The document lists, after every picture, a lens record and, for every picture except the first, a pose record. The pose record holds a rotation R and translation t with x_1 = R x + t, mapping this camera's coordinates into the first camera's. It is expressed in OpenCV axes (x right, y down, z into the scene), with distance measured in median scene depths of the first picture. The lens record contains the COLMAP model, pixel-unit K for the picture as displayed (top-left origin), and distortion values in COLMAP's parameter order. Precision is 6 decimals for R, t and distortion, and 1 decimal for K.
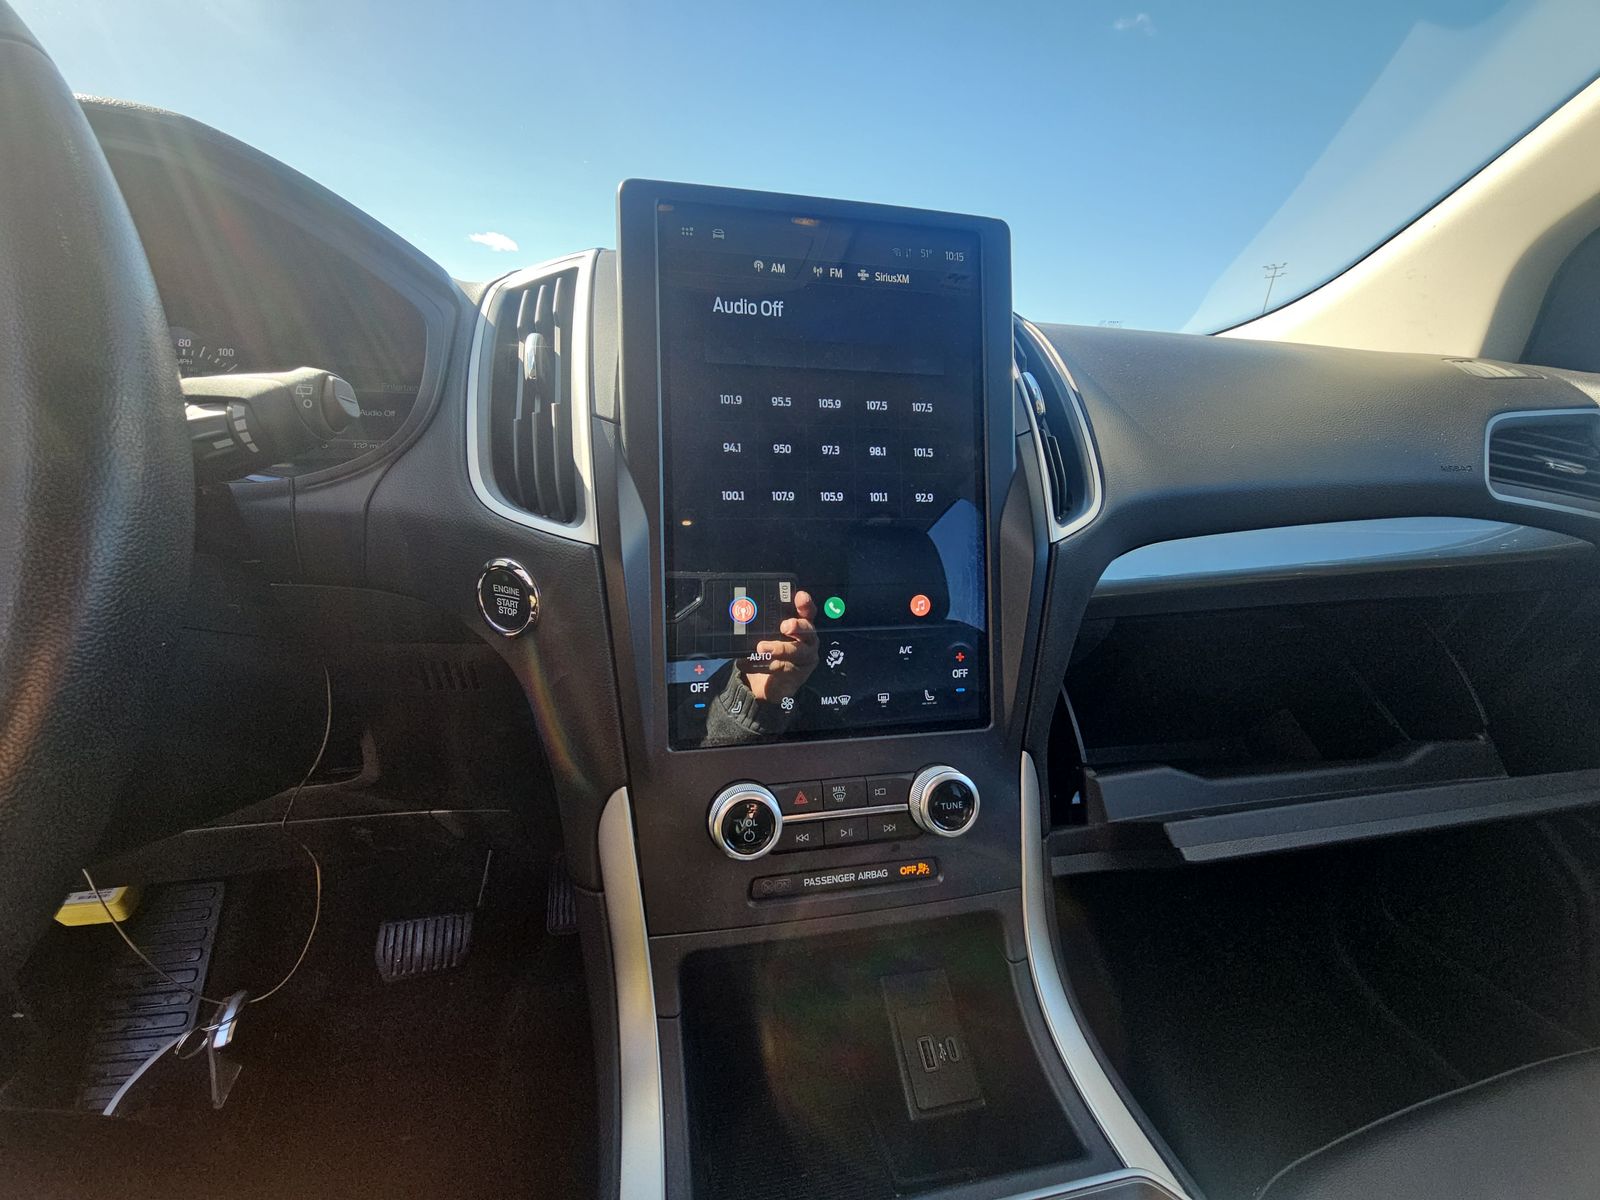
lens RADIAL K [[633.6, 0, 782.6], [0, 633.6, 595.2], [0, 0, 1]] dist [-0.000306, -0.000197]
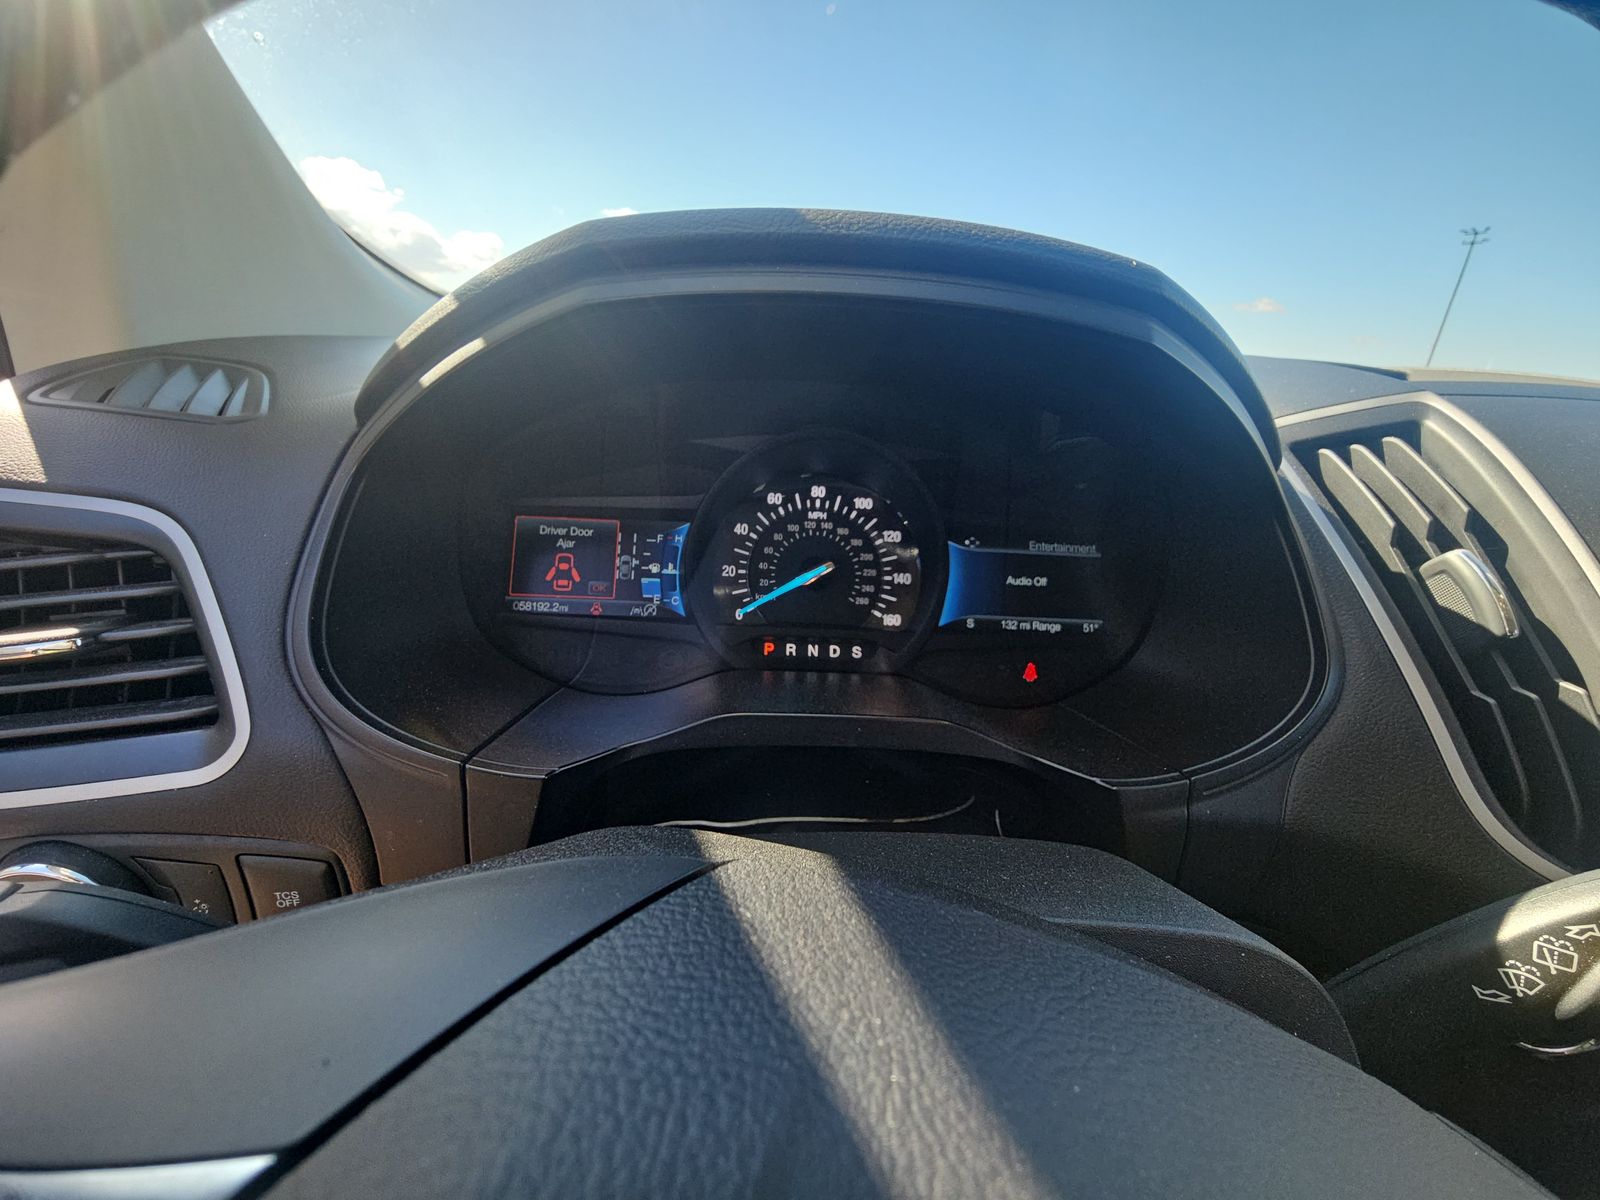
lens RADIAL K [[633.6, 0, 782.6], [0, 633.6, 595.2], [0, 0, 1]] dist [-0.000306, -0.000197]
pose [[0.988098, 0.065668, -0.139106, -1.072039], [-0.059657, 0.997114, 0.046954, -0.373600], [0.141788, -0.038097, 0.989164, 0.238004]]
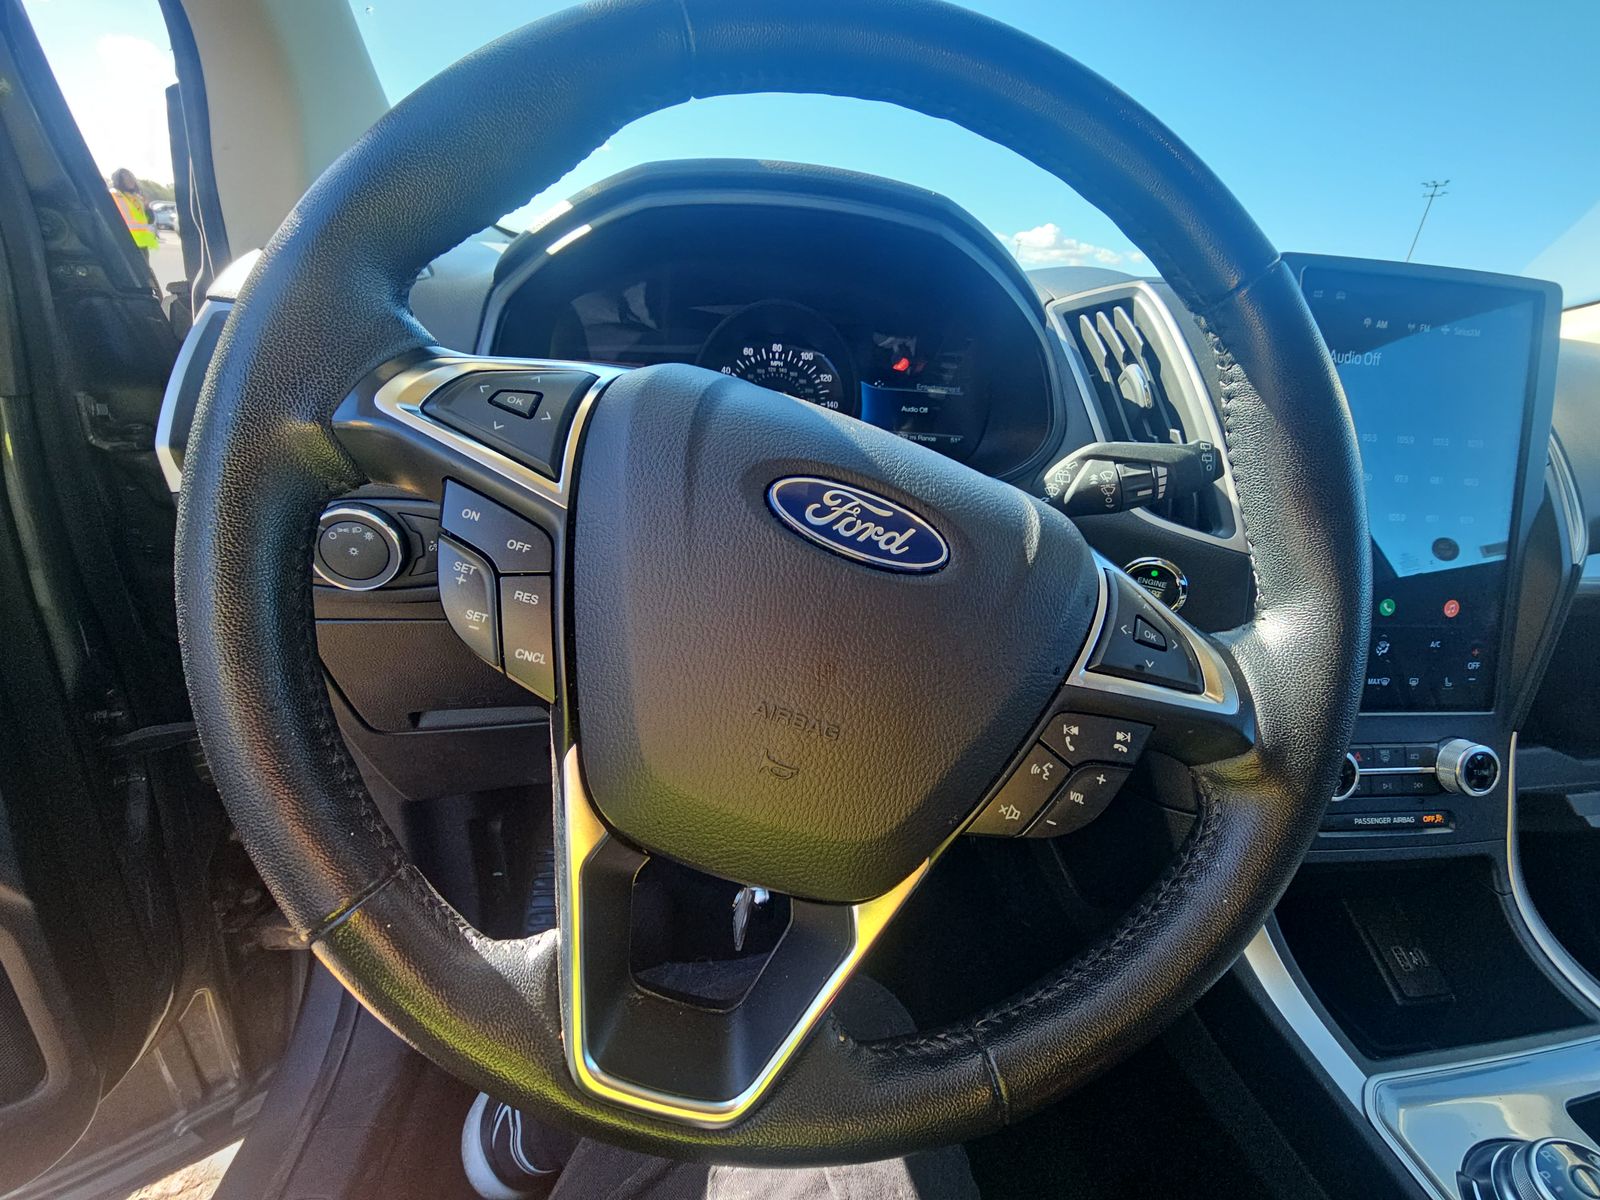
lens RADIAL K [[648.5, 0, 802.9], [0, 648.5, 577.3], [0, 0, 1]] dist [-0.000767, -0.004769]
pose [[0.995637, 0.059139, -0.072178, -0.962393], [-0.053092, 0.995134, 0.083007, -0.082630], [0.076736, -0.078813, 0.993932, -0.327007]]
